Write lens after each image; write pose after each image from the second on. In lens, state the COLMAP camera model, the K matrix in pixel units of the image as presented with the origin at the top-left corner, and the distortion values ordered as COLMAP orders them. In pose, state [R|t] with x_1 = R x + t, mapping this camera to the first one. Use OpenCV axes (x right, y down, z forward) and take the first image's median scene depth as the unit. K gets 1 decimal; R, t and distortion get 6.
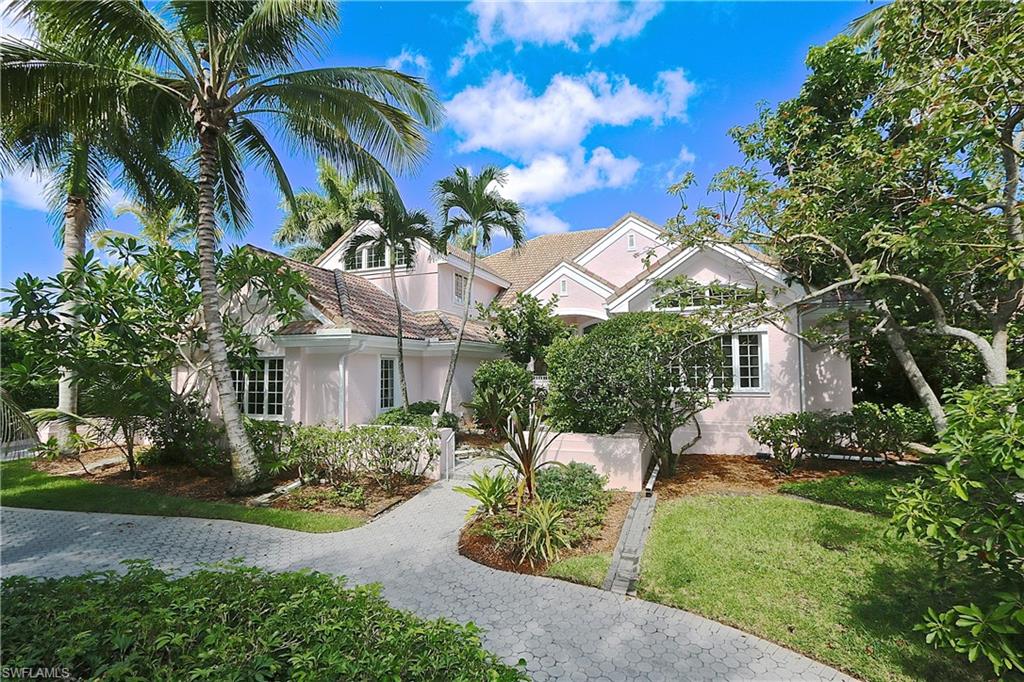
lens RADIAL K [[469.6, 0, 513.5], [0, 469.6, 342.3], [0, 0, 1]] dist [-0.005082, -0.000606]
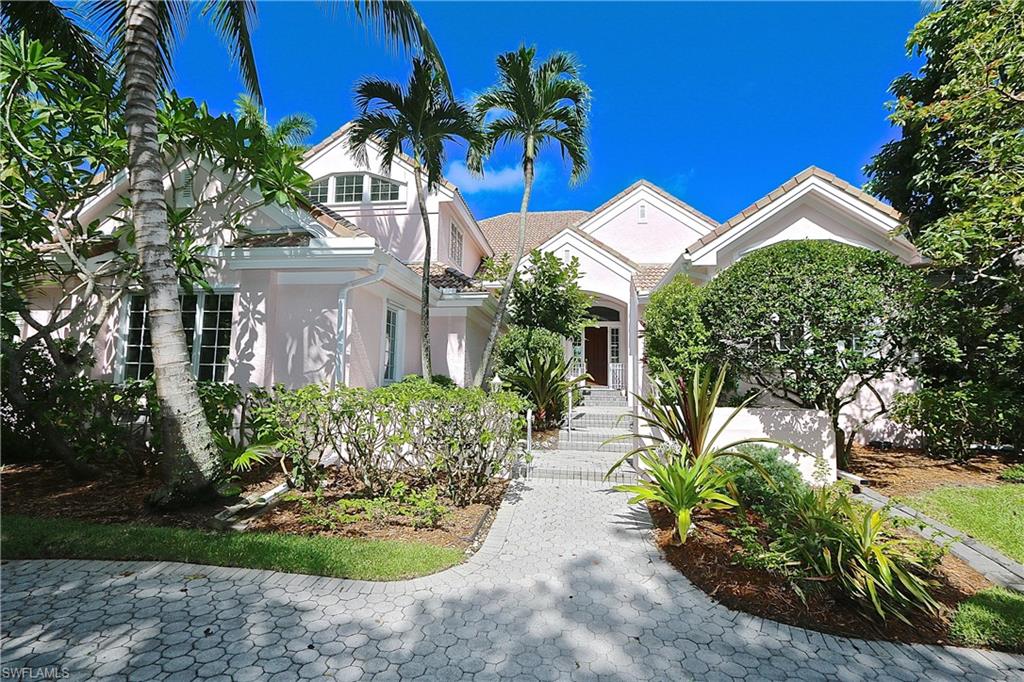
lens RADIAL K [[469.6, 0, 509.8], [0, 469.6, 336.3], [0, 0, 1]] dist [-0.005082, -0.000606]
pose [[0.976765, 0.049066, 0.208621, -0.272627], [-0.039815, 0.998038, -0.048313, 0.115771], [-0.210583, 0.038884, 0.976802, 0.327781]]
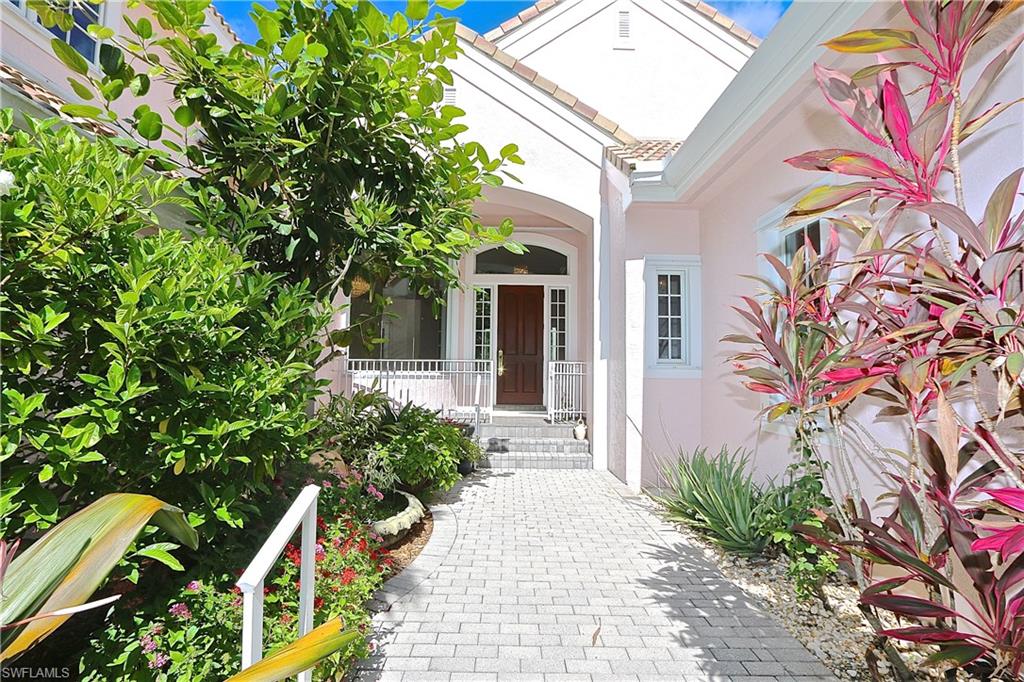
lens RADIAL K [[469.6, 0, 511.6], [0, 469.6, 340.8], [0, 0, 1]] dist [-0.005082, -0.000606]
pose [[0.935435, 0.051042, 0.349793, 0.061018], [-0.042888, 0.998598, -0.031021, 0.111732], [-0.350886, 0.014016, 0.936313, 1.095821]]
